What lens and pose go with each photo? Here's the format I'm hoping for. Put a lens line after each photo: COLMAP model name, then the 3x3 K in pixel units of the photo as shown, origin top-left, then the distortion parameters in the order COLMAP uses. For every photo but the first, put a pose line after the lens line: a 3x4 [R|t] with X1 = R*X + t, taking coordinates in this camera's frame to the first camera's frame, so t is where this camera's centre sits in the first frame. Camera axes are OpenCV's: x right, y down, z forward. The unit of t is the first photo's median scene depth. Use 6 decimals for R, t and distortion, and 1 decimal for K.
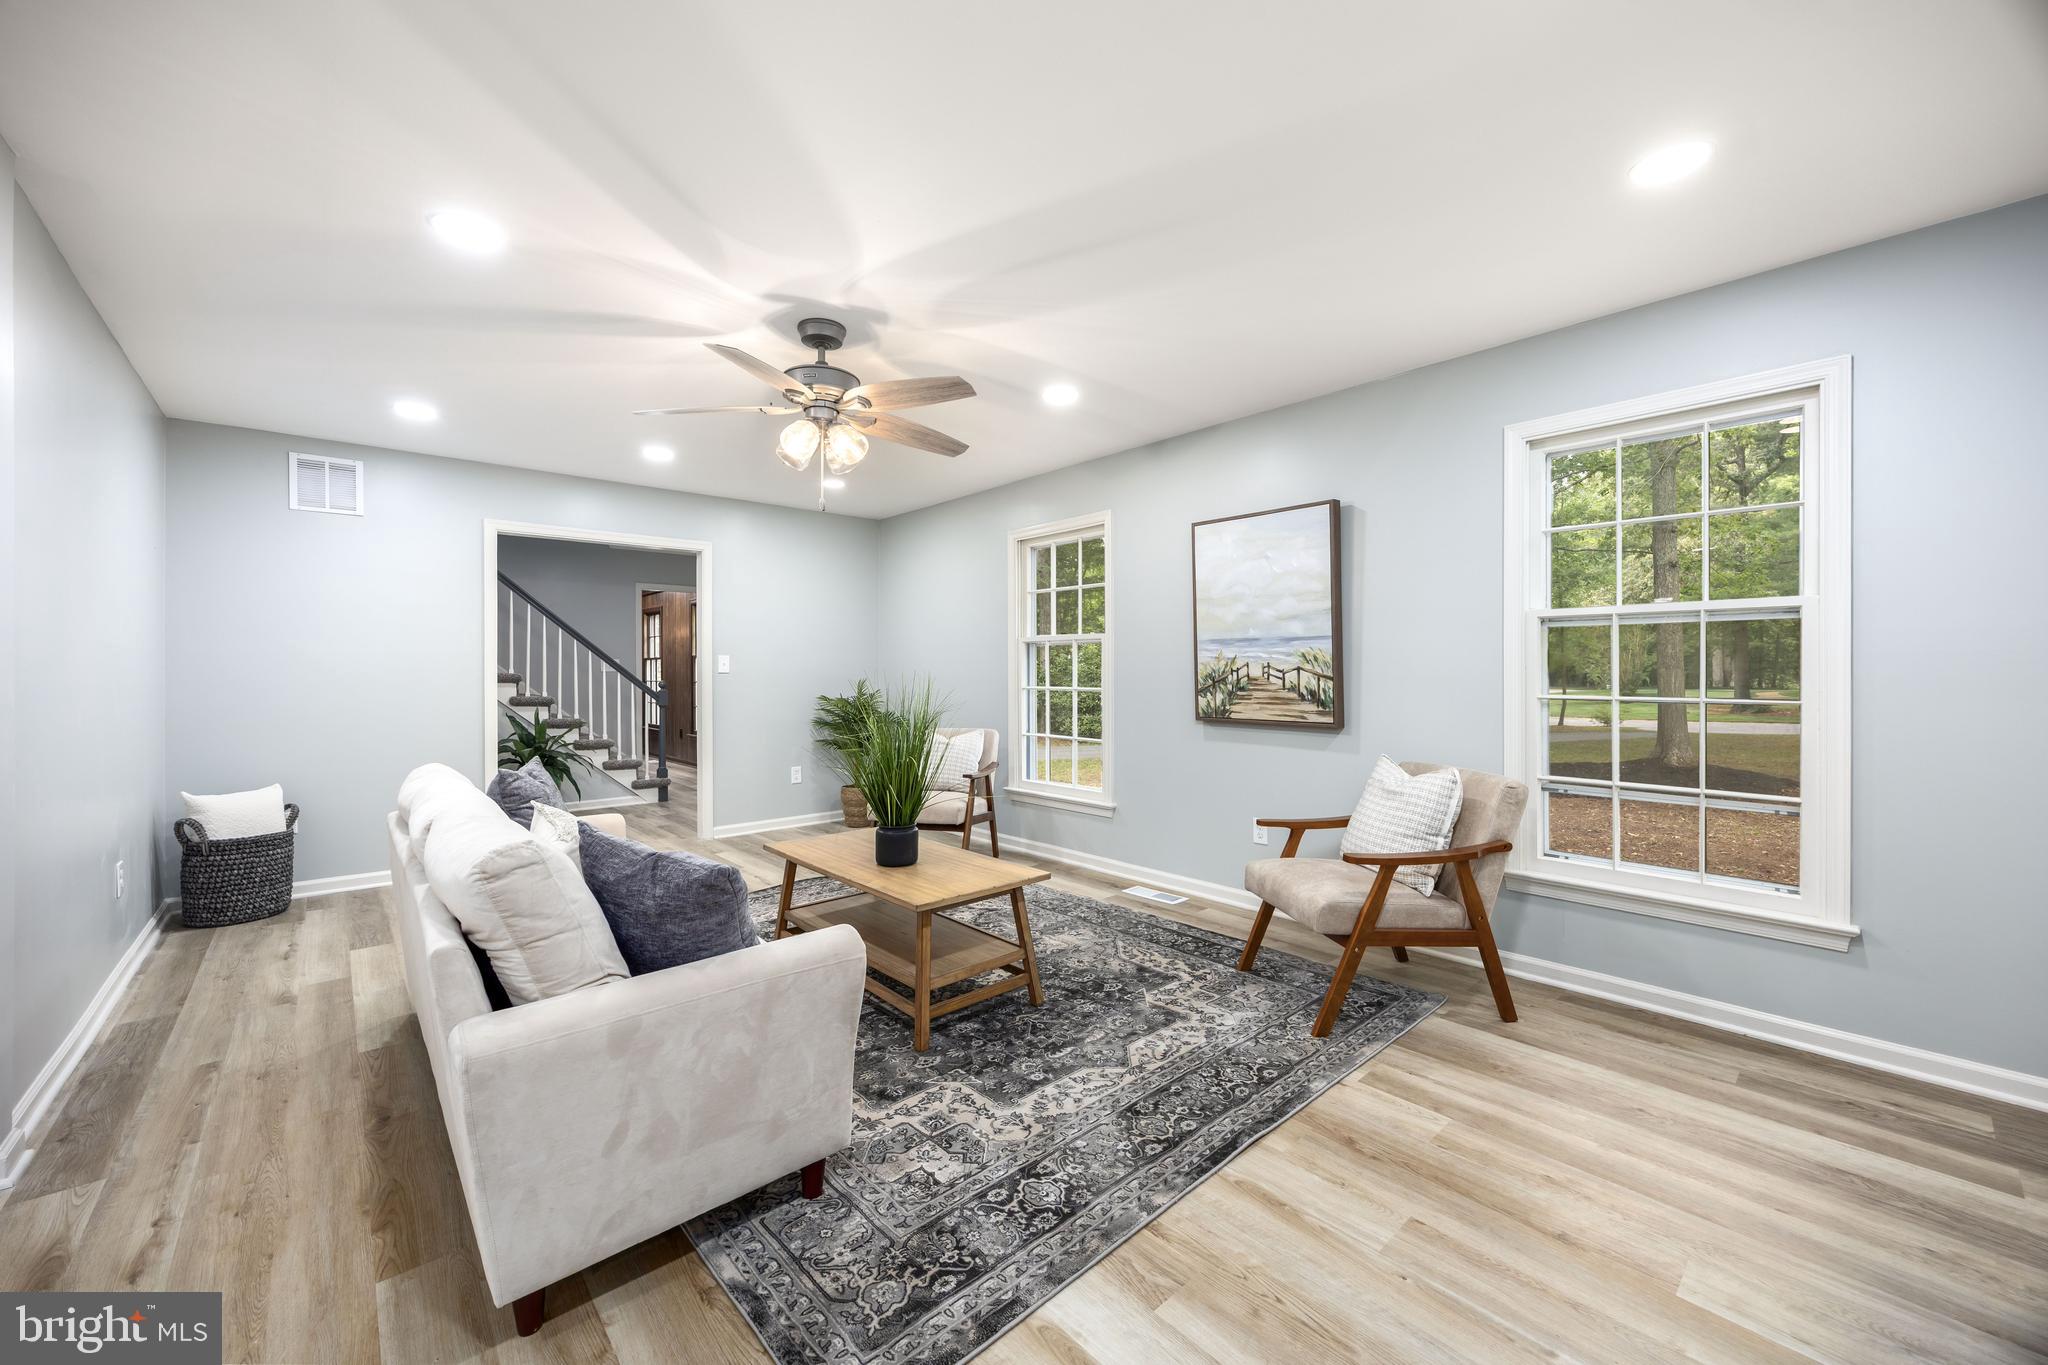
lens RADIAL K [[782.5, 0, 1022.9], [0, 782.5, 683.2], [0, 0, 1]] dist [-0.002600, 0.000521]
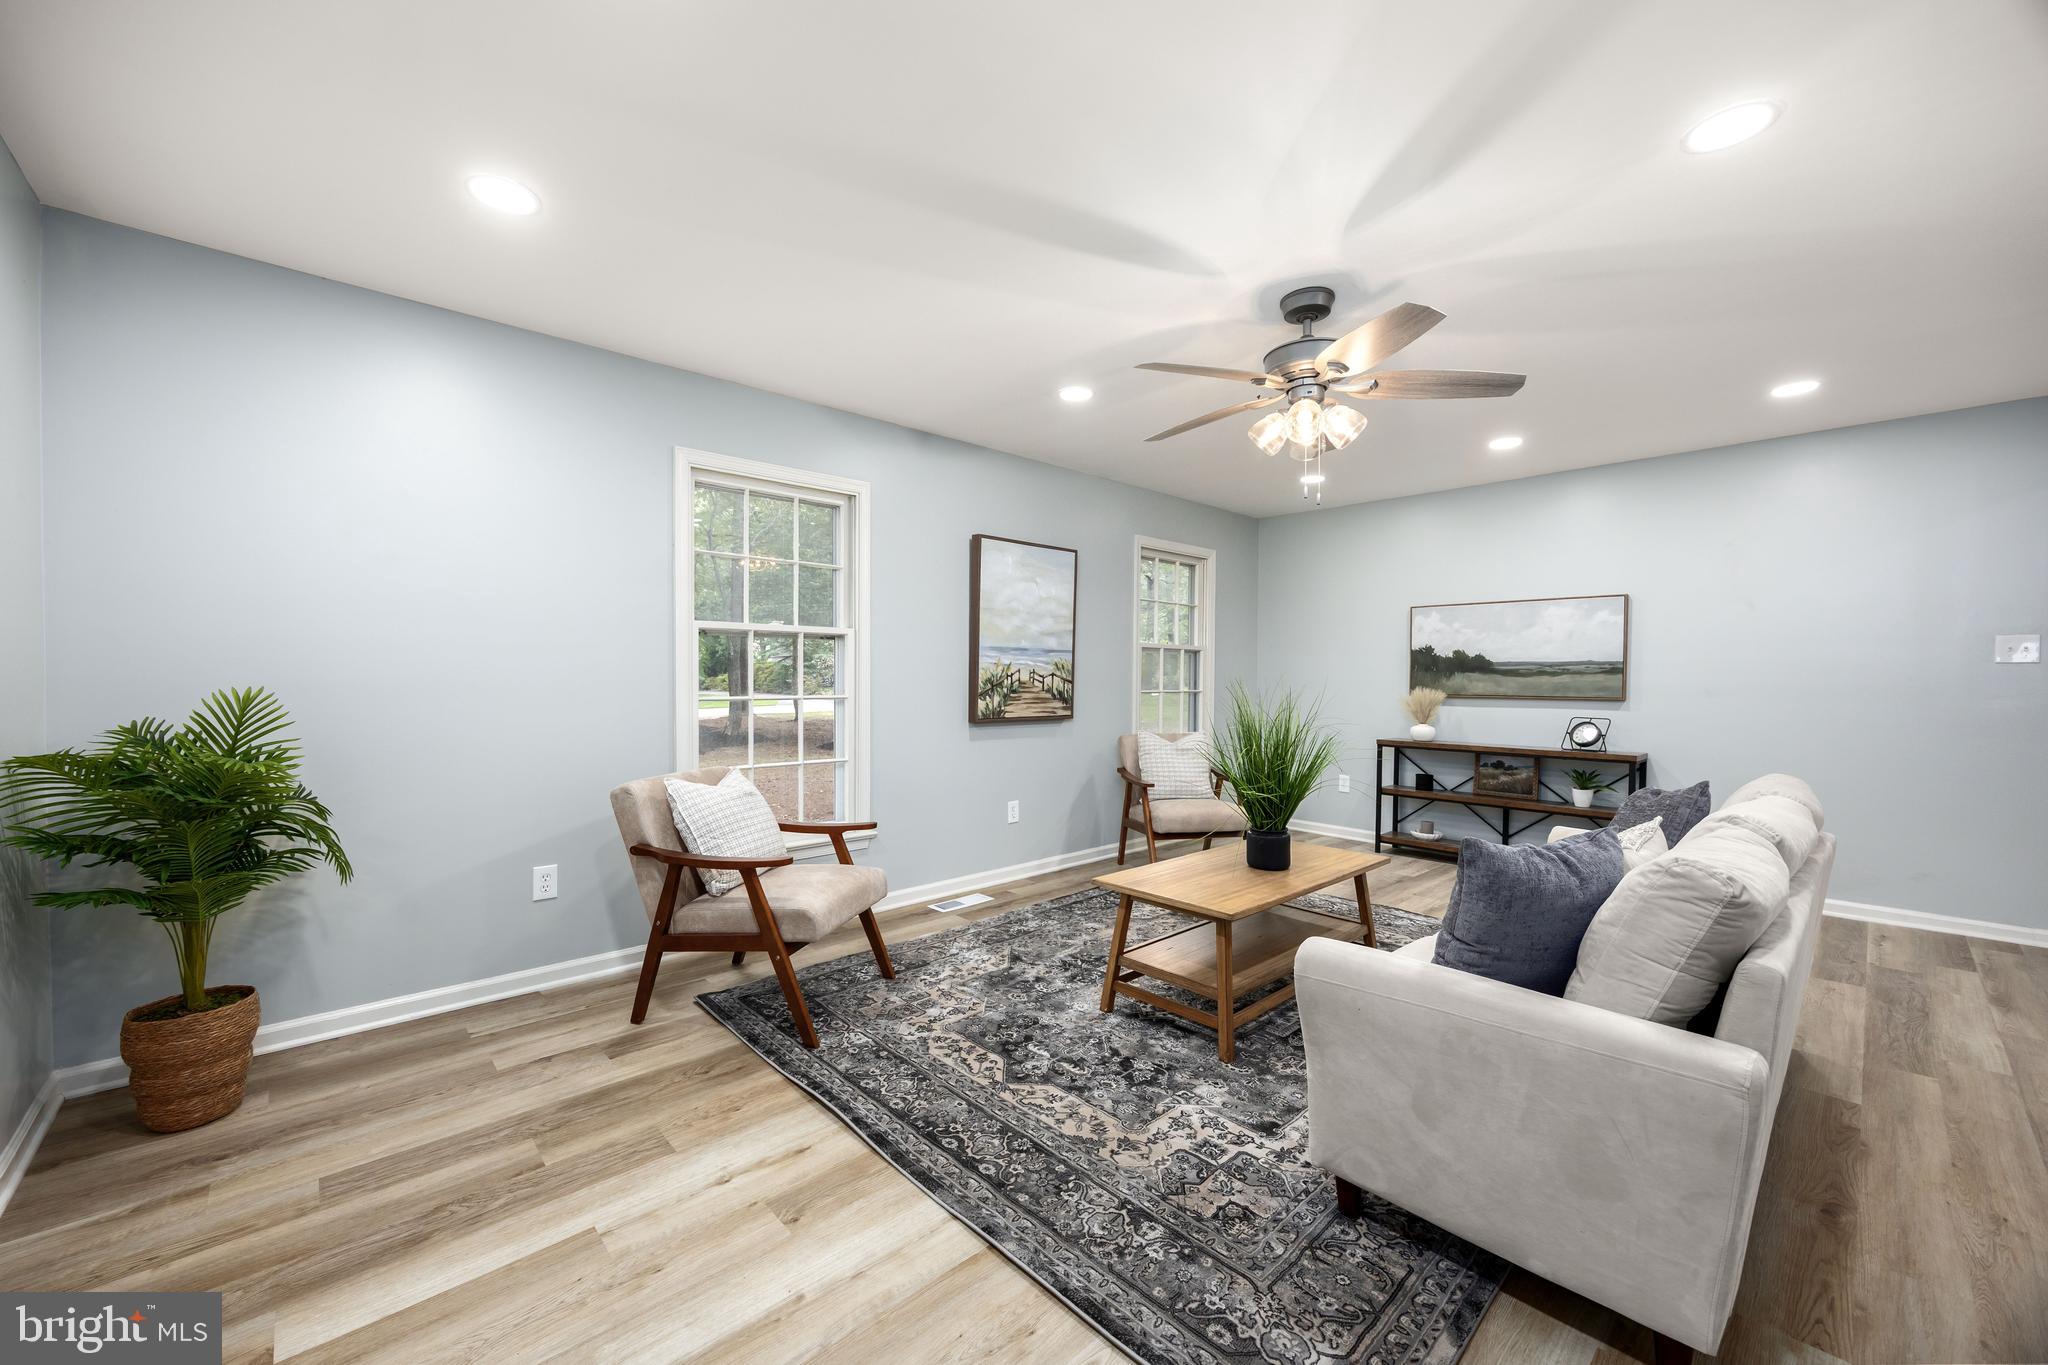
lens RADIAL K [[782.5, 0, 1020.8], [0, 782.5, 689.3], [0, 0, 1]] dist [-0.002600, 0.000521]
pose [[-0.016189, -0.025097, 0.999554, -0.878801], [0.002468, 0.999681, 0.025140, -0.025220], [-0.999866, 0.002874, -0.016122, 1.015153]]
